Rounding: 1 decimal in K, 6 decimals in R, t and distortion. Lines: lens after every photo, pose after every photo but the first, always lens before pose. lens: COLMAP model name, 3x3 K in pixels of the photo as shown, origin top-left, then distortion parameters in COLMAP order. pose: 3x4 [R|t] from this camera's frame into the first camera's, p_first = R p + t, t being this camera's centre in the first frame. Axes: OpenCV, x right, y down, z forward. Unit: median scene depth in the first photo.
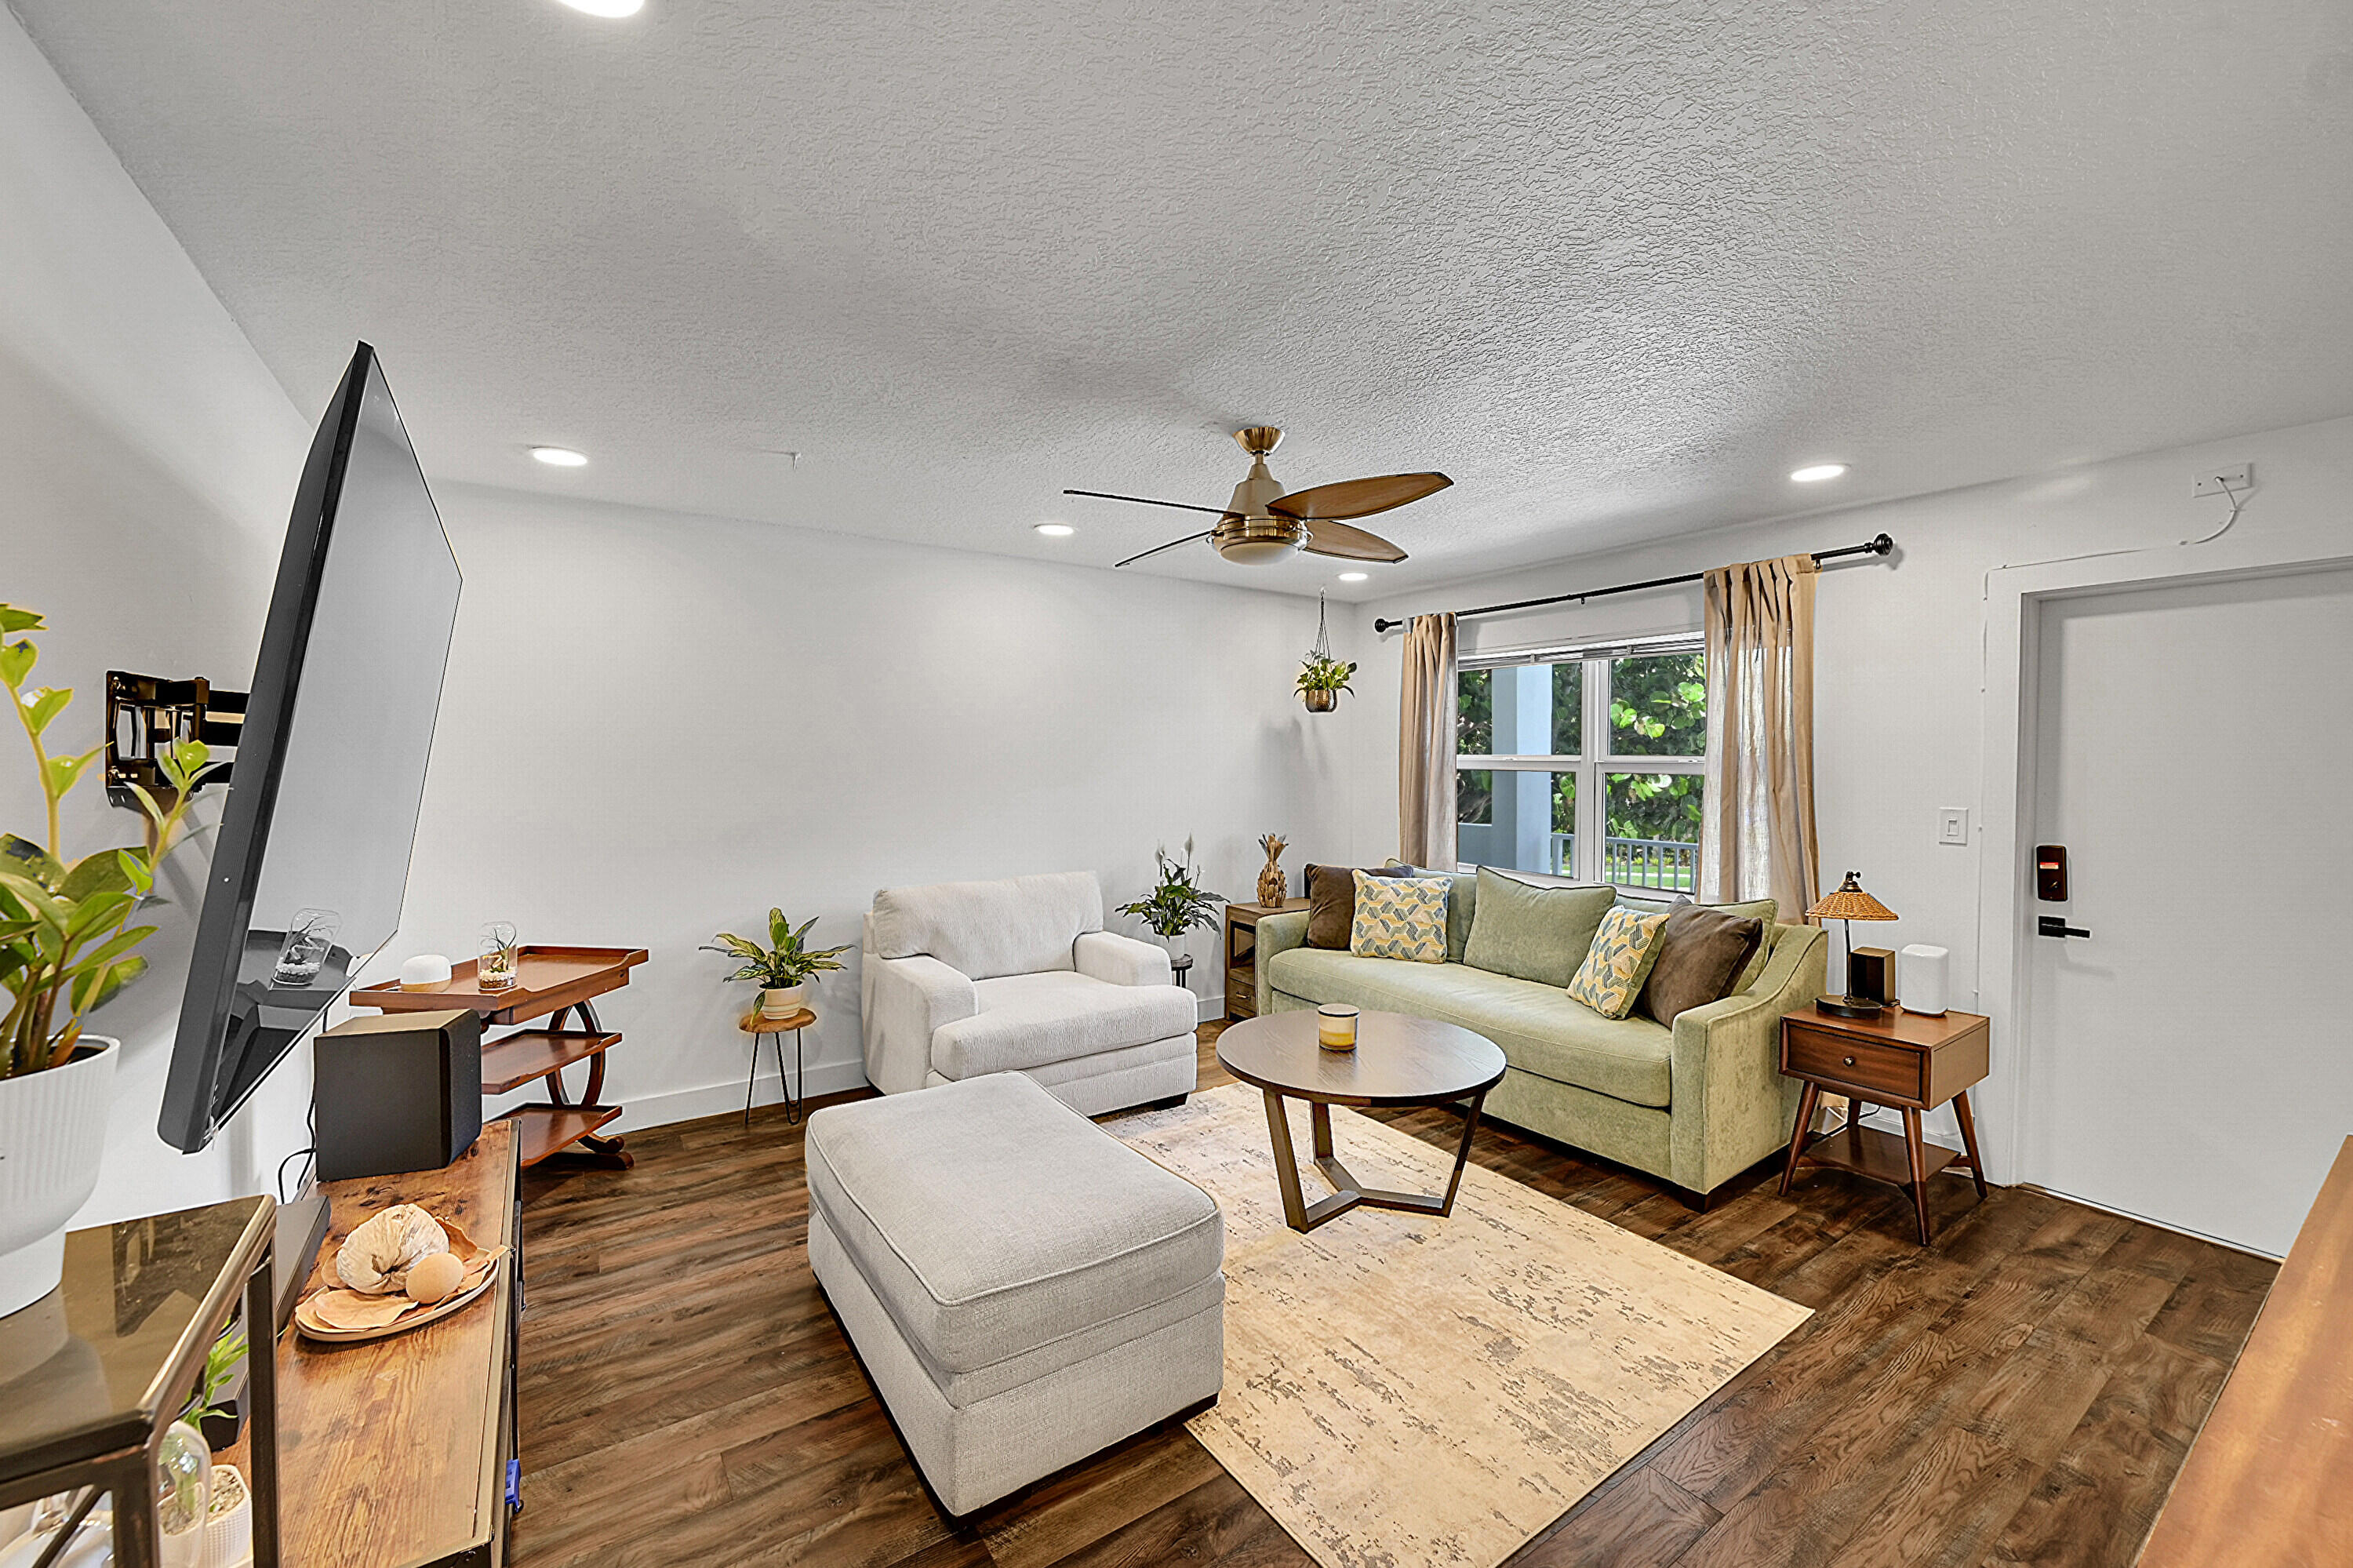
lens RADIAL K [[925.0, 0, 1176.1], [0, 925.0, 777.8], [0, 0, 1]] dist [0.000141, 0.000123]
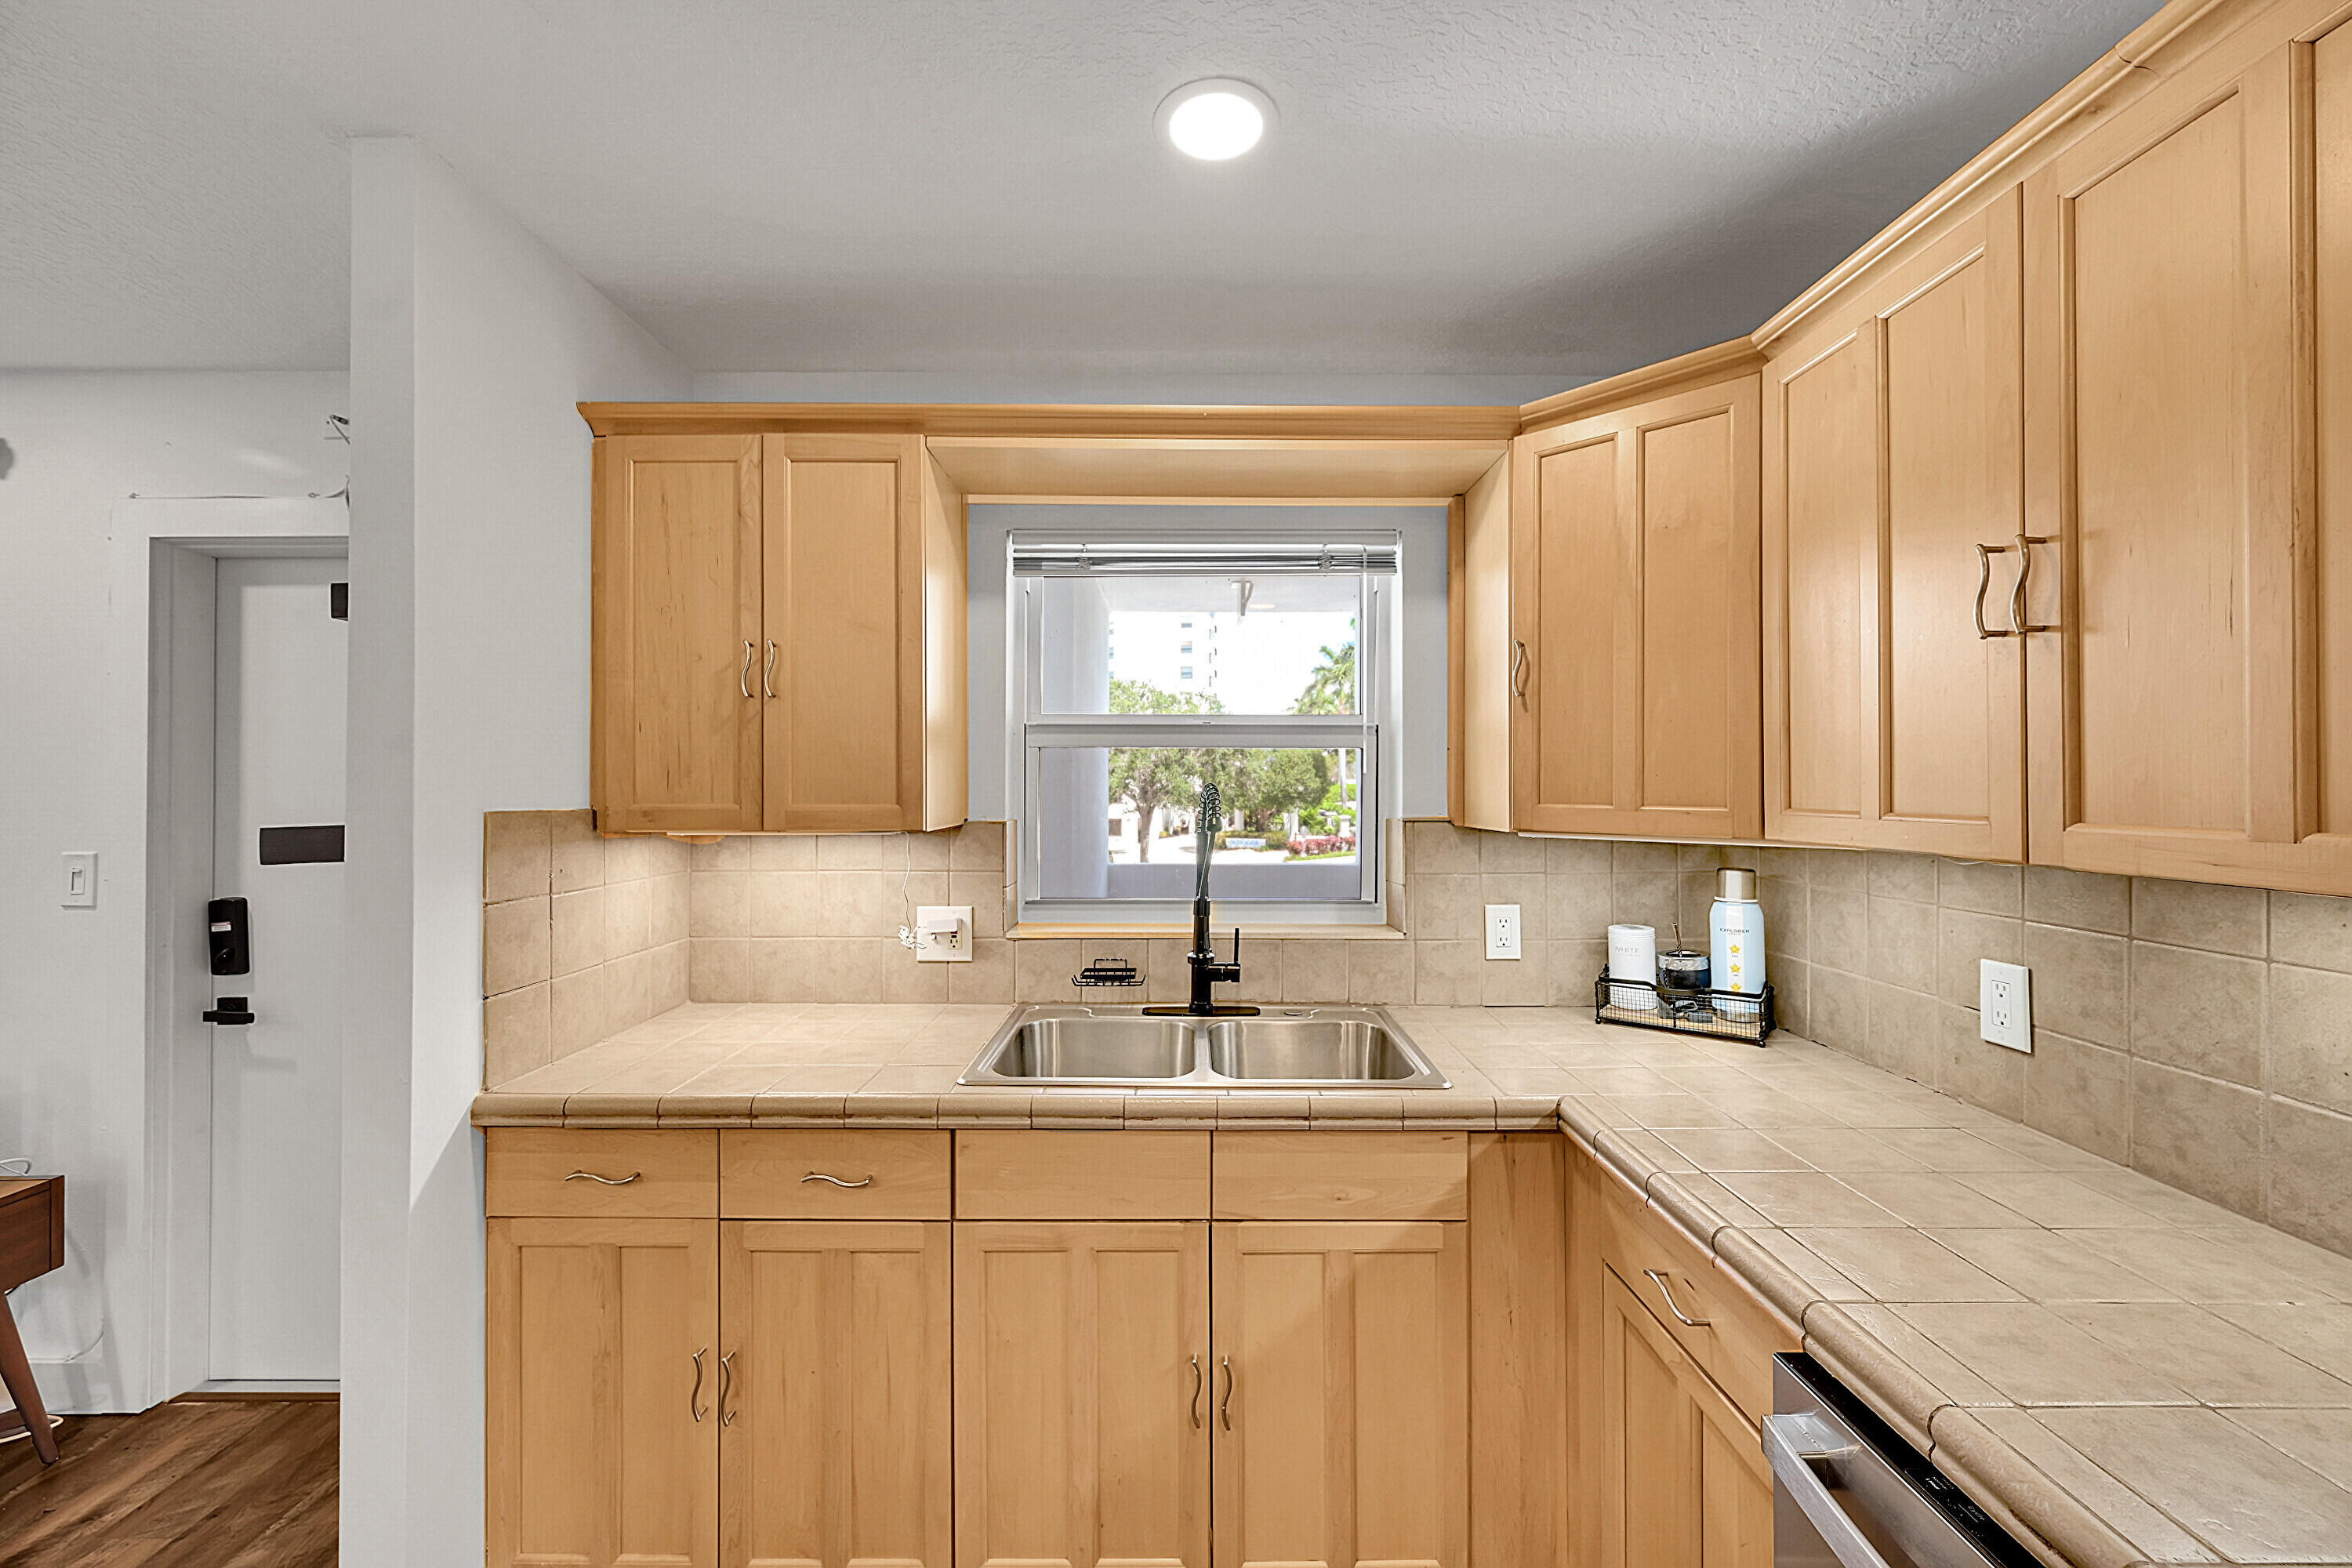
lens RADIAL K [[924.5, 0, 1183.1], [0, 924.5, 777.3], [0, 0, 1]] dist [0.000141, 0.000123]
pose [[0.558351, 0.001593, 0.829603, 0.763140], [0.020047, 0.999680, -0.015412, 0.005625], [-0.829362, 0.025237, 0.558141, -0.016750]]
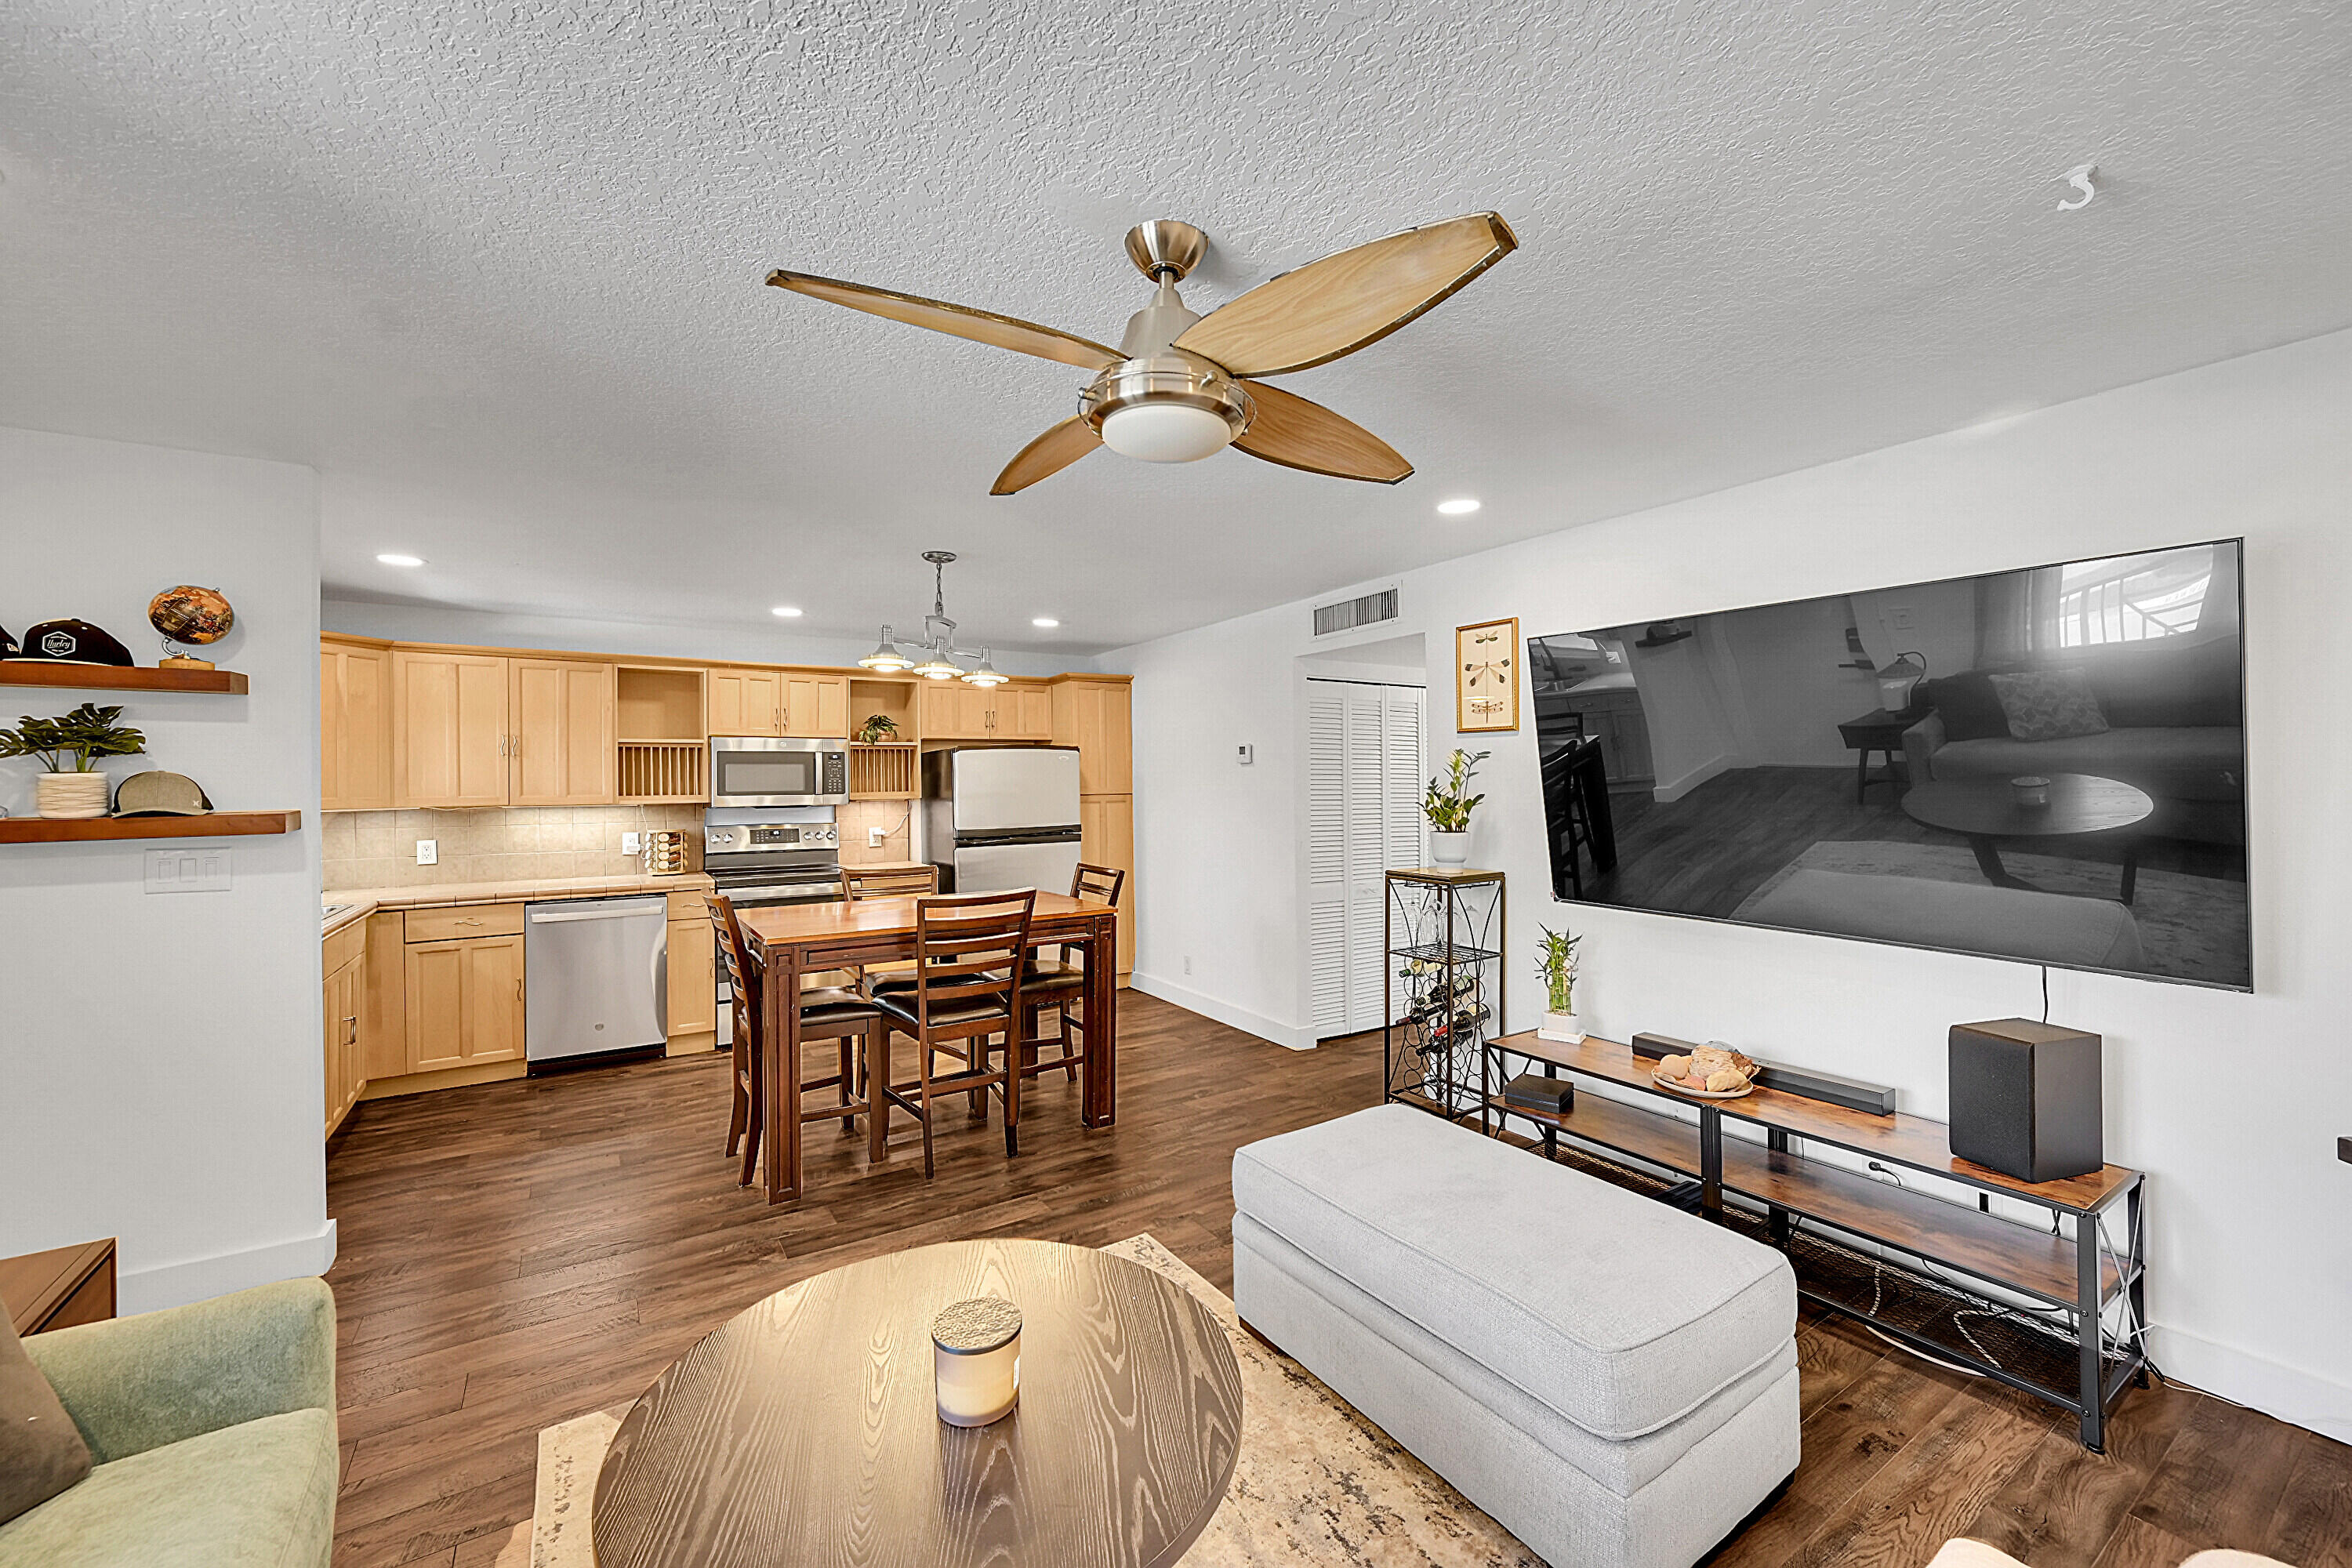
lens RADIAL K [[924.5, 0, 1170.5], [0, 924.5, 783.3], [0, 0, 1]] dist [0.000141, 0.000123]
pose [[-0.999641, 0.003226, 0.026614, 0.075484], [0.003817, 0.999747, 0.022185, -0.027999], [-0.026536, 0.022279, -0.999400, 1.406470]]
